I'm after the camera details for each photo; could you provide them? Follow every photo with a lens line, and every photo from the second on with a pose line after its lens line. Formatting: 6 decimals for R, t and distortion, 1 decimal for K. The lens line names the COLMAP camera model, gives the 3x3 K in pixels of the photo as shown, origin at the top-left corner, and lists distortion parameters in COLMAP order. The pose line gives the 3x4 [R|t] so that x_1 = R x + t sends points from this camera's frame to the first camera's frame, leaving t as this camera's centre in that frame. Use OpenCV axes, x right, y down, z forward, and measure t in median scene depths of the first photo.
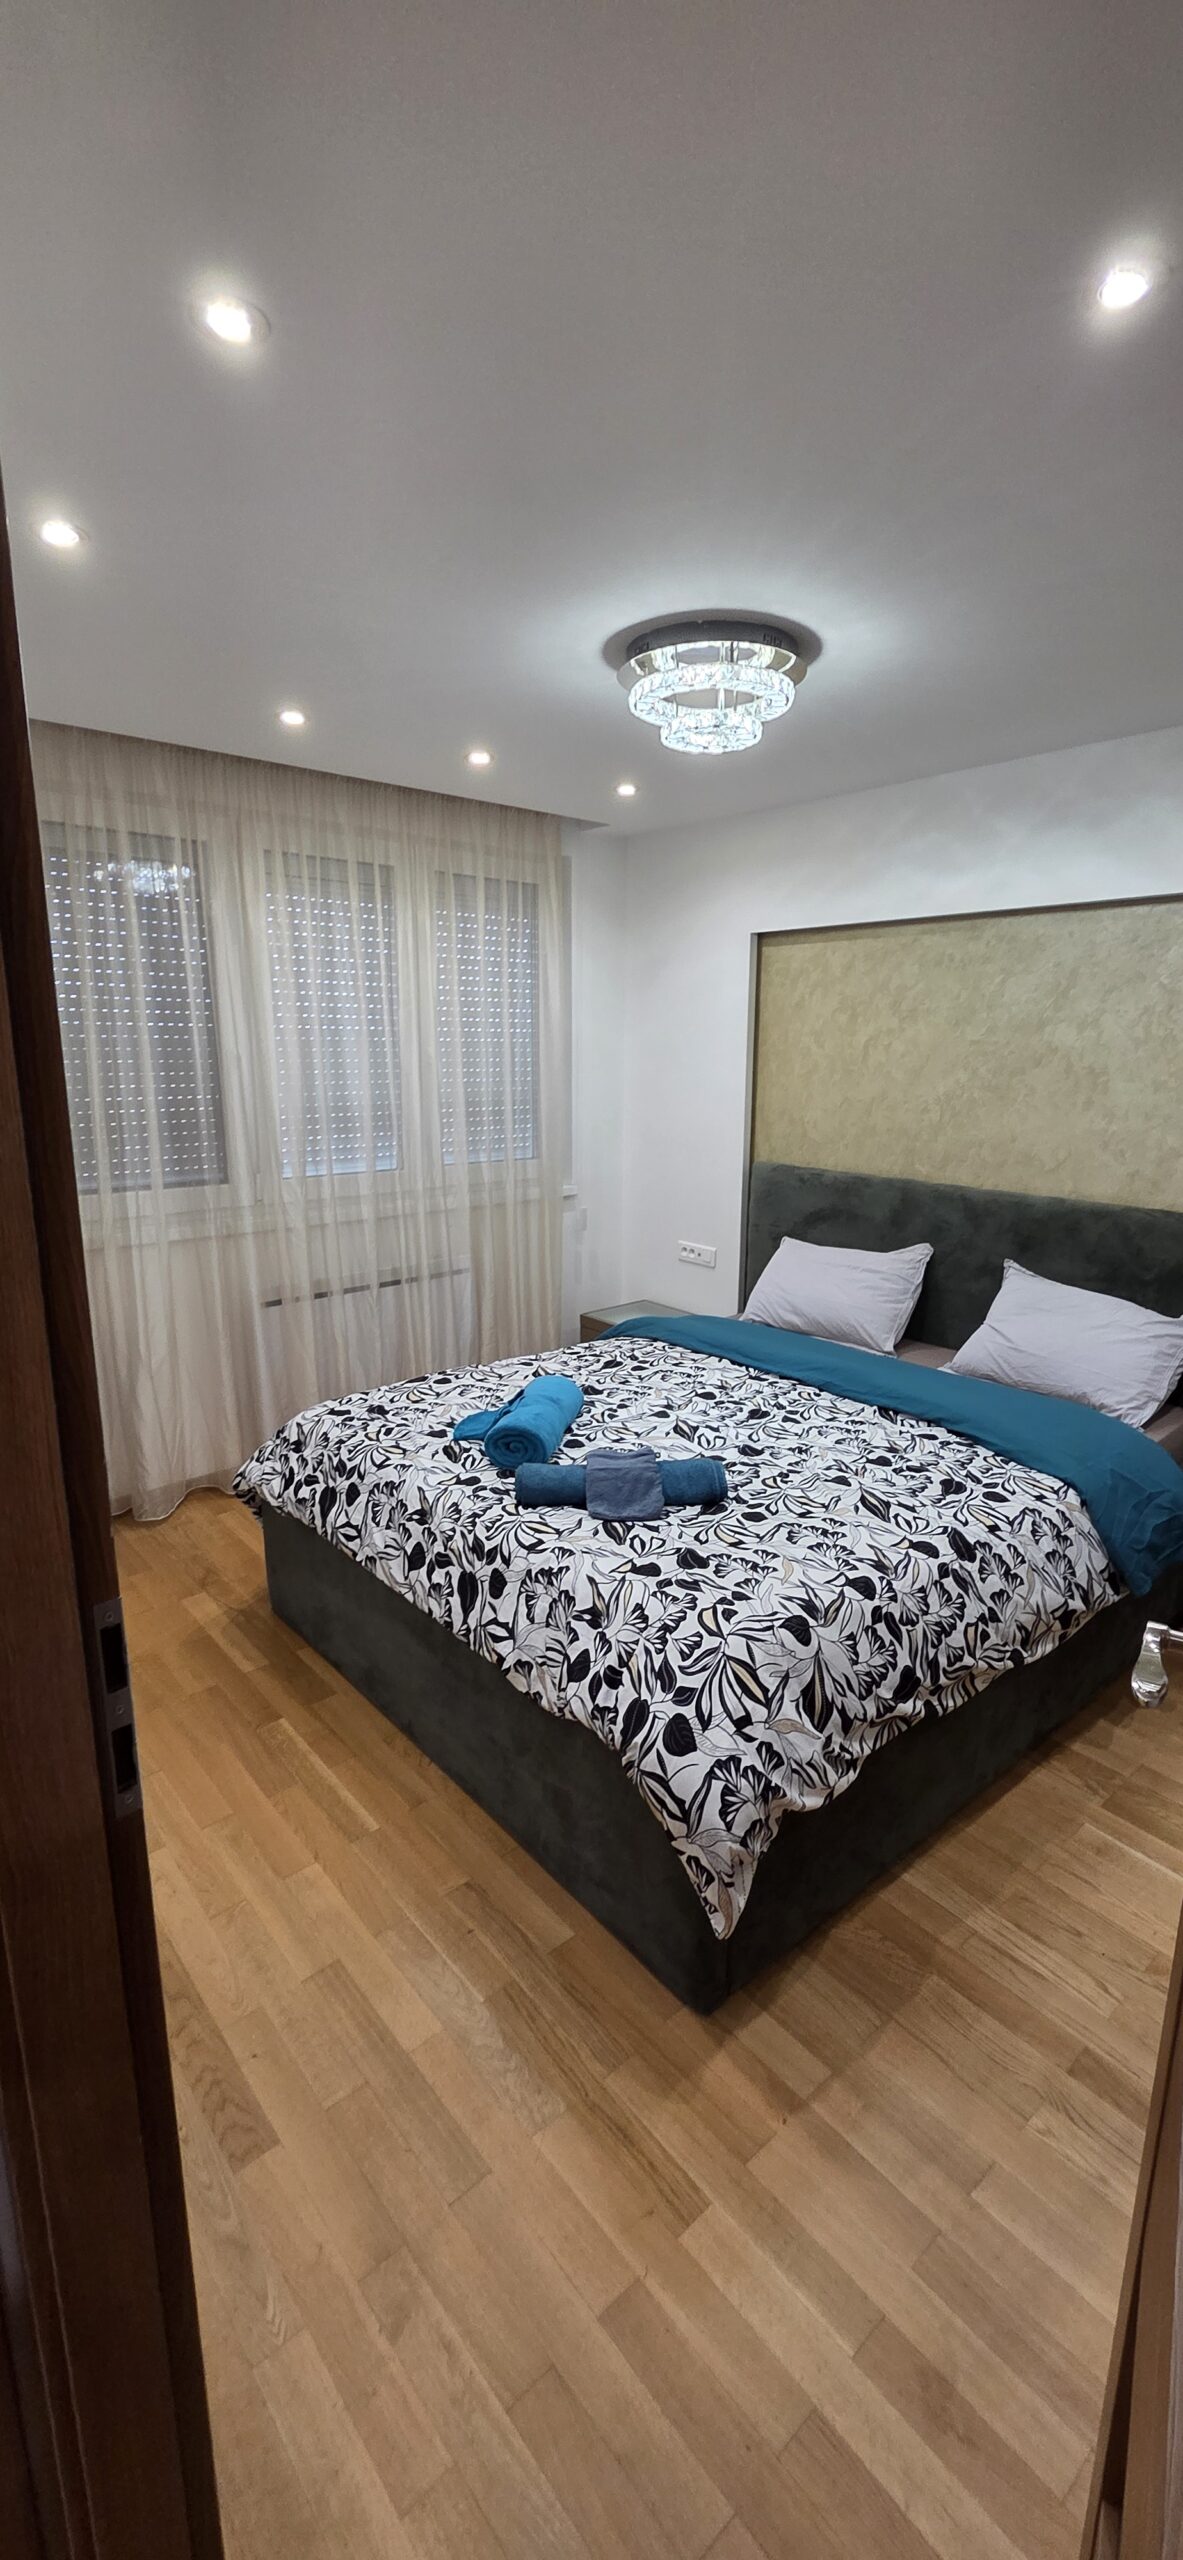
lens RADIAL K [[1043.9, 0, 626.7], [0, 1043.9, 1275.9], [0, 0, 1]] dist [0.001873, -0.000143]
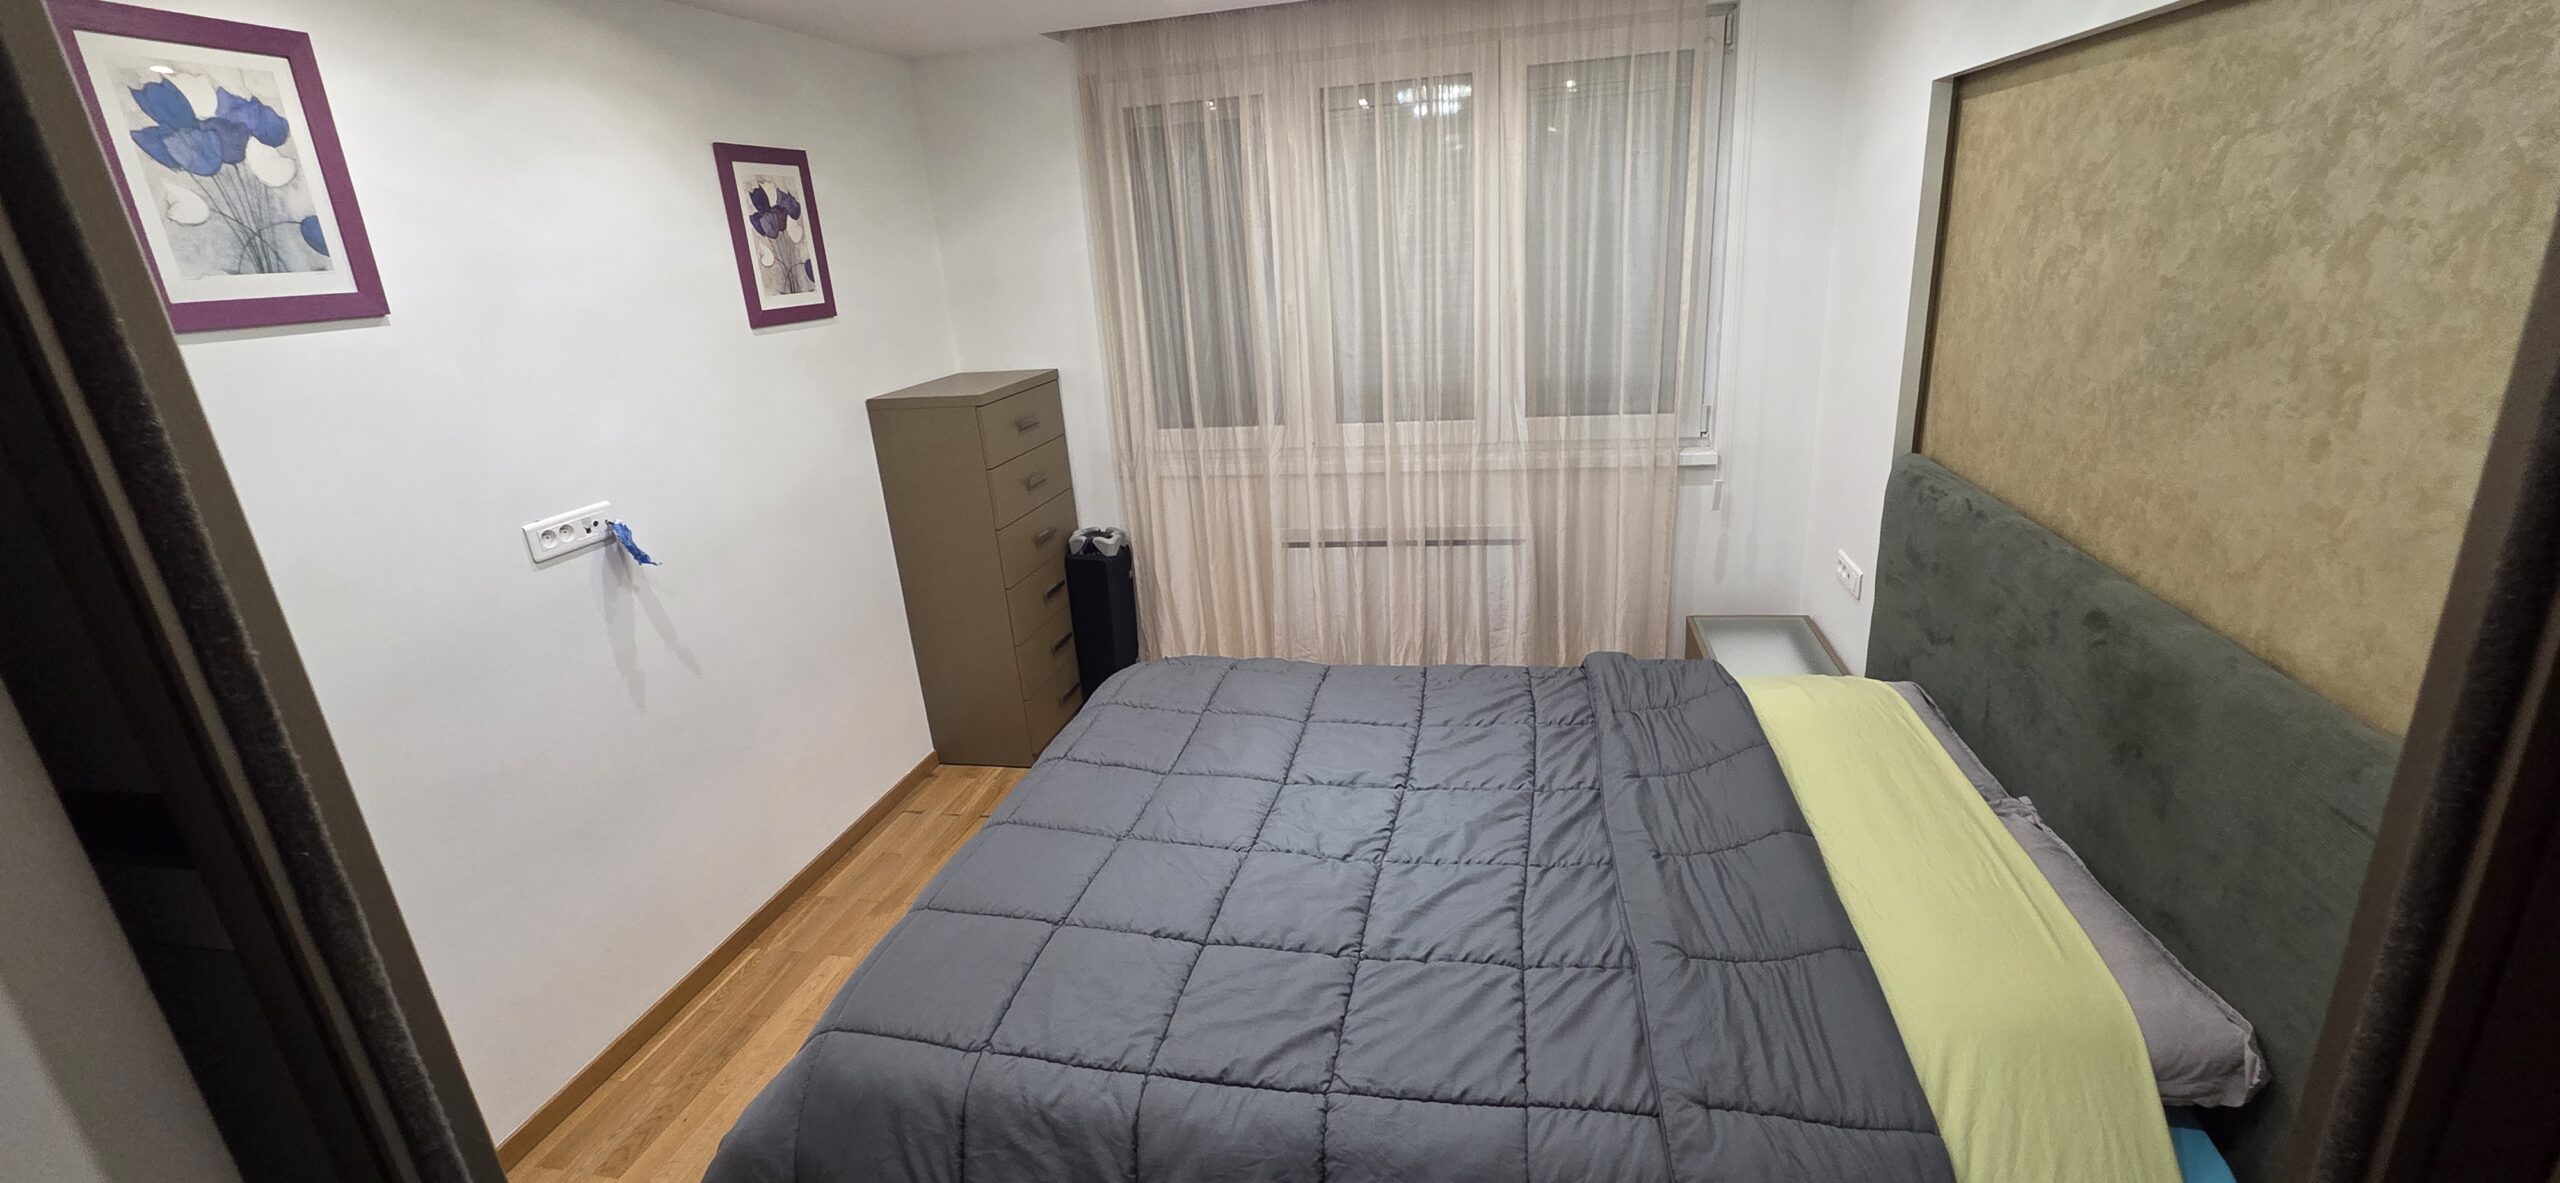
lens RADIAL K [[1043.9, 0, 1280.0], [0, 1043.9, 591.5], [0, 0, 1]] dist [0.001873, -0.000143]
pose [[0.575442, 0.223242, -0.786784, 0.517828], [-0.108390, 0.974355, 0.197189, -0.136737], [0.810628, -0.028191, 0.584882, 0.384568]]
